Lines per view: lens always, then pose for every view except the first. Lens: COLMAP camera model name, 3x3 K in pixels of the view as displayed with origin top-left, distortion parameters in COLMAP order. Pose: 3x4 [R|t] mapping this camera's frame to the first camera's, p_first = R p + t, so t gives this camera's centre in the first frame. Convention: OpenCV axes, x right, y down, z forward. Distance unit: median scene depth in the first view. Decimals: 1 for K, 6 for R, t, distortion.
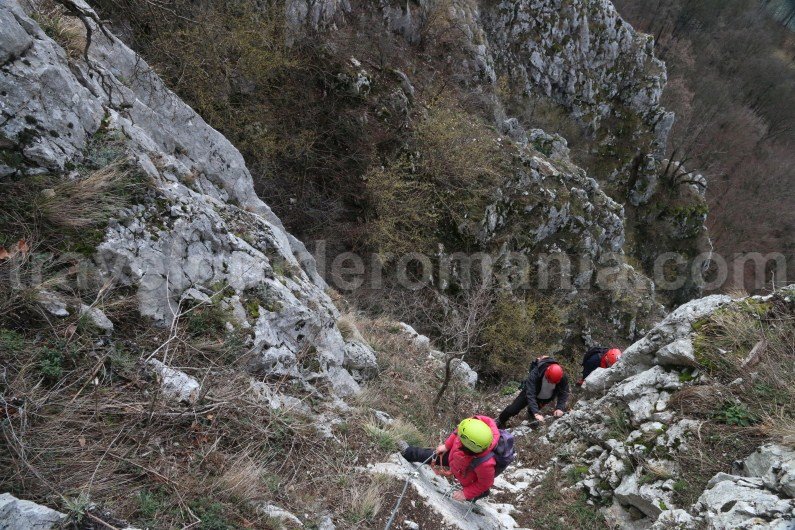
lens RADIAL K [[548.1, 0, 397.5], [0, 548.1, 265.0], [0, 0, 1]] dist [-0.113205, 0.089344]
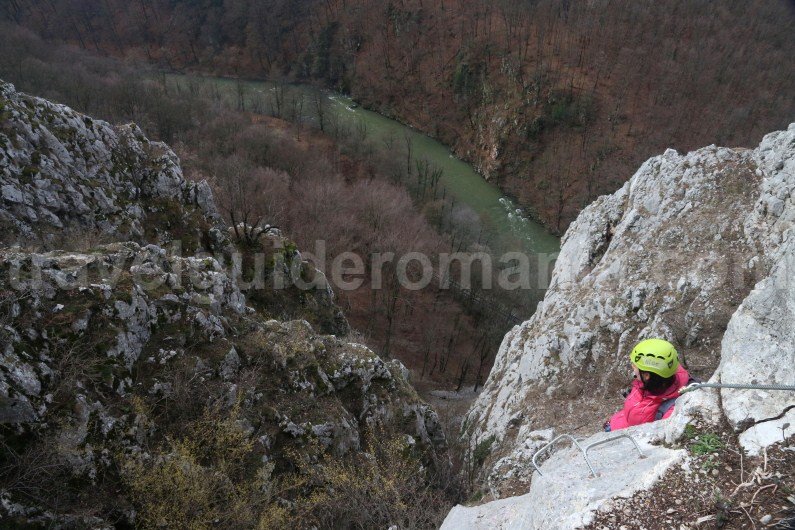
lens RADIAL K [[548.1, 0, 397.5], [0, 548.1, 265.0], [0, 0, 1]] dist [-0.113205, 0.089344]
pose [[0.592553, -0.503981, 0.628398, 0.059081], [0.634880, 0.772332, 0.020752, 0.027238], [-0.495791, 0.386661, 0.777615, 0.181779]]
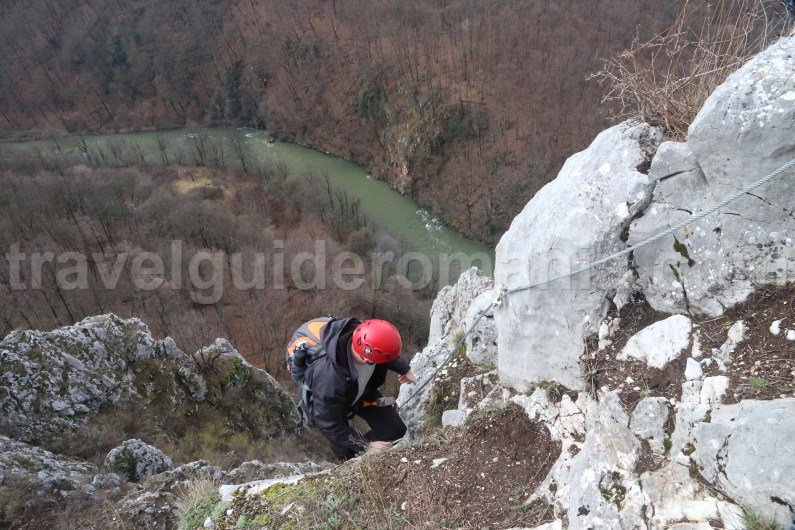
lens RADIAL K [[548.1, 0, 397.5], [0, 548.1, 265.0], [0, 0, 1]] dist [-0.113205, 0.089344]
pose [[0.431734, -0.623664, 0.651650, 0.002811], [0.761618, 0.639118, 0.107080, -0.126471], [-0.483264, 0.450079, 0.750923, -0.430770]]
